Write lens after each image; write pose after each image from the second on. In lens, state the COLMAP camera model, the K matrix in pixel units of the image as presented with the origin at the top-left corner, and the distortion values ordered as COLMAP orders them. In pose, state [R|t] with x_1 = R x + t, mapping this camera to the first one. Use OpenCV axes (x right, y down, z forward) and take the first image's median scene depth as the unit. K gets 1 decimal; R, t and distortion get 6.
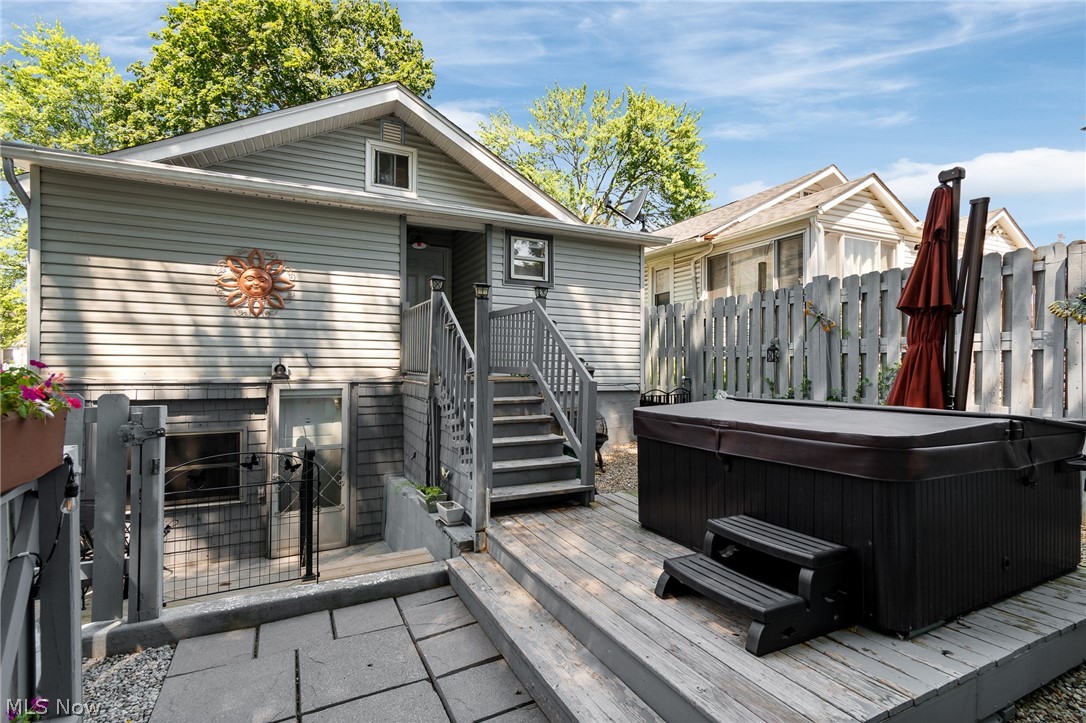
lens RADIAL K [[501.8, 0, 545.4], [0, 501.8, 358.0], [0, 0, 1]] dist [0.001923, 0.000376]
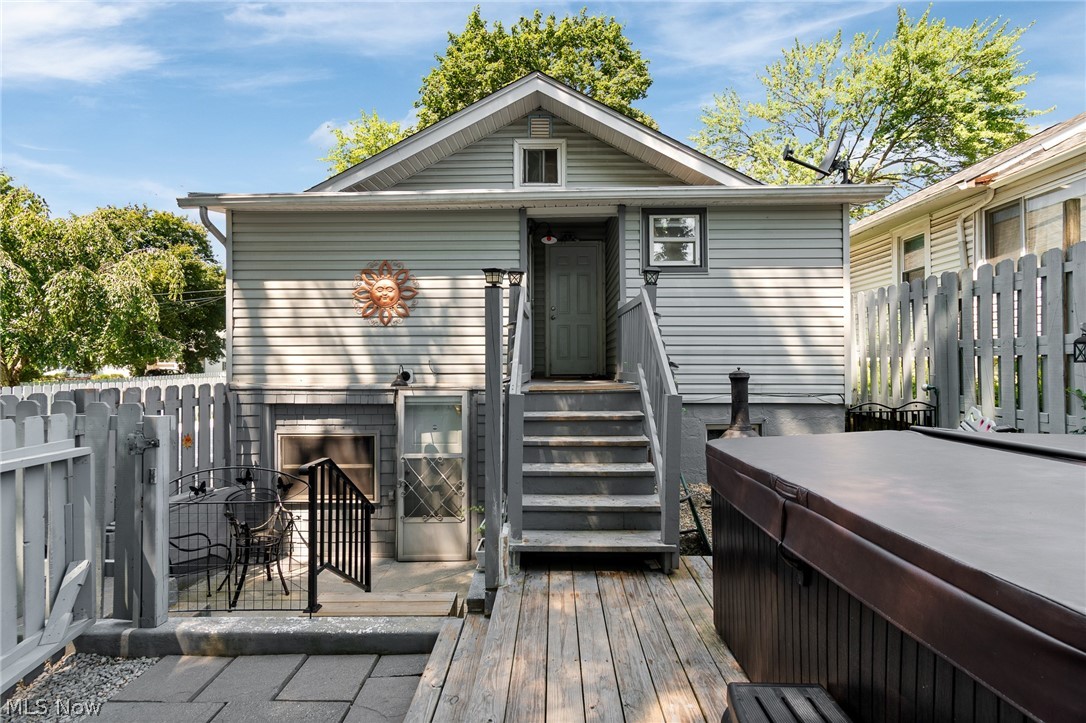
lens RADIAL K [[501.8, 0, 545.4], [0, 501.8, 358.0], [0, 0, 1]] dist [0.001923, 0.000376]
pose [[0.889889, -0.016642, -0.455873, 0.146845], [0.013572, 0.999858, -0.010009, -0.000180], [0.455975, 0.002720, 0.889989, 0.173068]]
